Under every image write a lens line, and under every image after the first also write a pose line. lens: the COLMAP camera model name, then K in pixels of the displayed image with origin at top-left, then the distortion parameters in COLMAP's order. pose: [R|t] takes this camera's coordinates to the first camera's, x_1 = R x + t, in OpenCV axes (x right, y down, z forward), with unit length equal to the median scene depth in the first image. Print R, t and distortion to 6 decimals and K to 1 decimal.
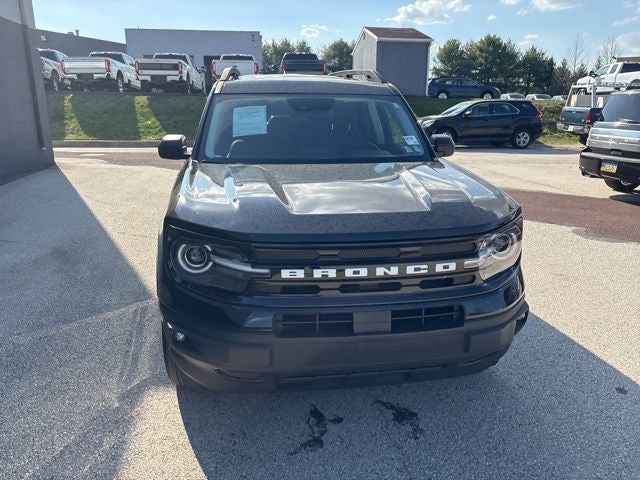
lens RADIAL K [[489.7, 0, 314.0], [0, 489.7, 221.1], [0, 0, 1]] dist [0.033967, -0.004045]
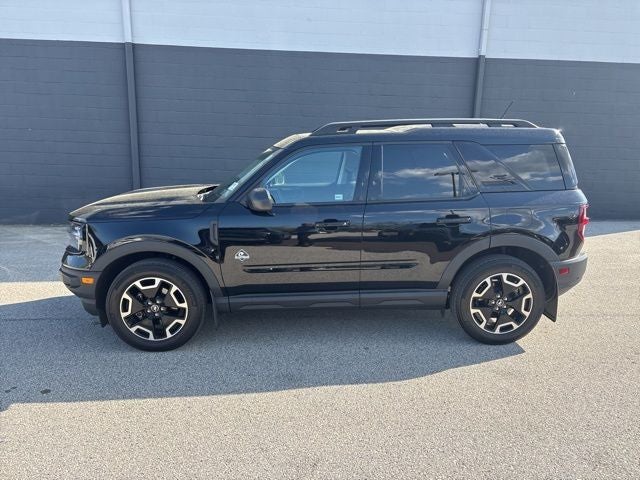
lens RADIAL K [[479.9, 0, 319.6], [0, 479.9, 239.7], [0, 0, 1]] dist [0.059736, -0.059560]
pose [[-0.102722, 0.205217, -0.973311, 0.804728], [-0.251684, 0.941285, 0.225027, -0.216833], [0.962343, 0.268082, -0.045041, 0.789863]]
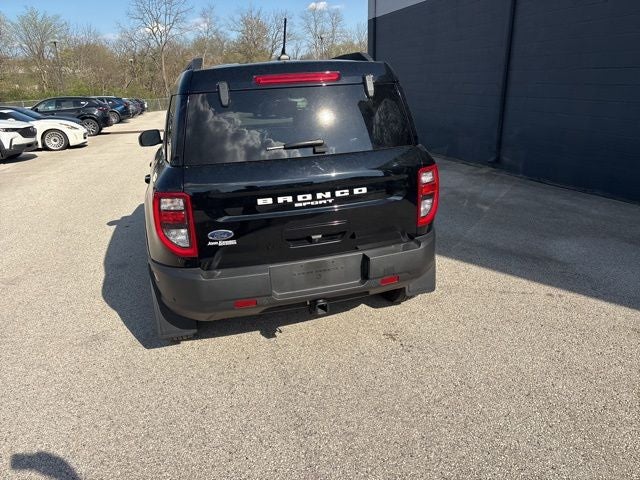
lens RADIAL K [[478.8, 0, 324.9], [0, 478.8, 238.4], [0, 0, 1]] dist [0.059802, -0.061750]
pose [[-0.990682, 0.081112, -0.109405, -0.030763], [0.012208, 0.852962, 0.521830, -0.399248], [0.135645, 0.515632, -0.846005, 1.543670]]
